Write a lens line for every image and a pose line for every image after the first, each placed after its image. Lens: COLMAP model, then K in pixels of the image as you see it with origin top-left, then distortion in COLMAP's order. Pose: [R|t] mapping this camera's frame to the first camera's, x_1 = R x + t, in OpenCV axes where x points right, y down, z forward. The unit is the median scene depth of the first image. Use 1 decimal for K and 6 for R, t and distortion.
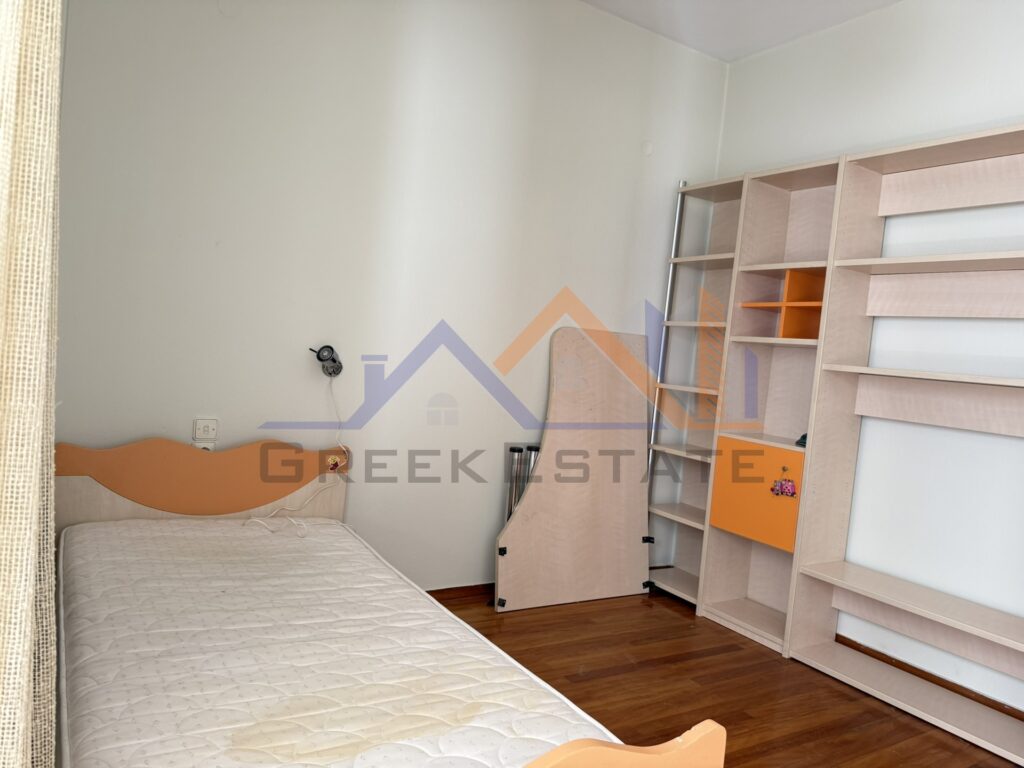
lens RADIAL K [[714.4, 0, 512.0], [0, 714.4, 344.9], [0, 0, 1]] dist [-0.003192, -0.005959]
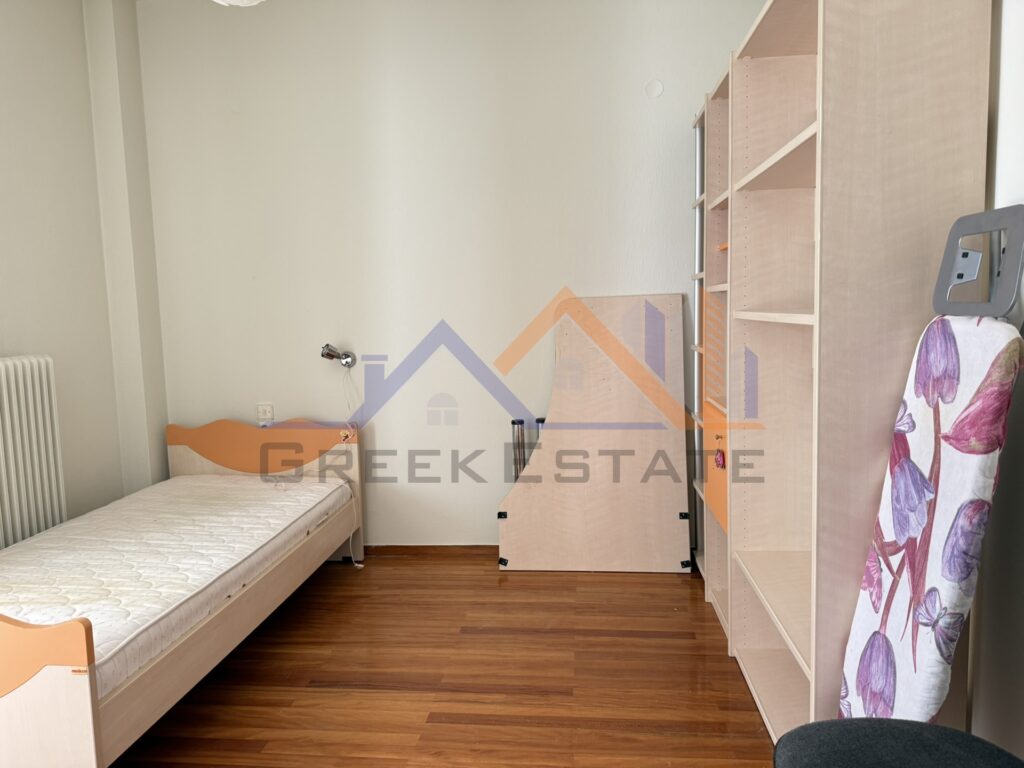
lens RADIAL K [[726.1, 0, 512.0], [0, 726.1, 384.0], [0, 0, 1]] dist [-0.000715, -0.000657]
pose [[0.777258, -0.049639, -0.627221, 1.027217], [0.109067, 0.992421, 0.056616, 0.046101], [0.619657, -0.112414, 0.776781, 0.264217]]
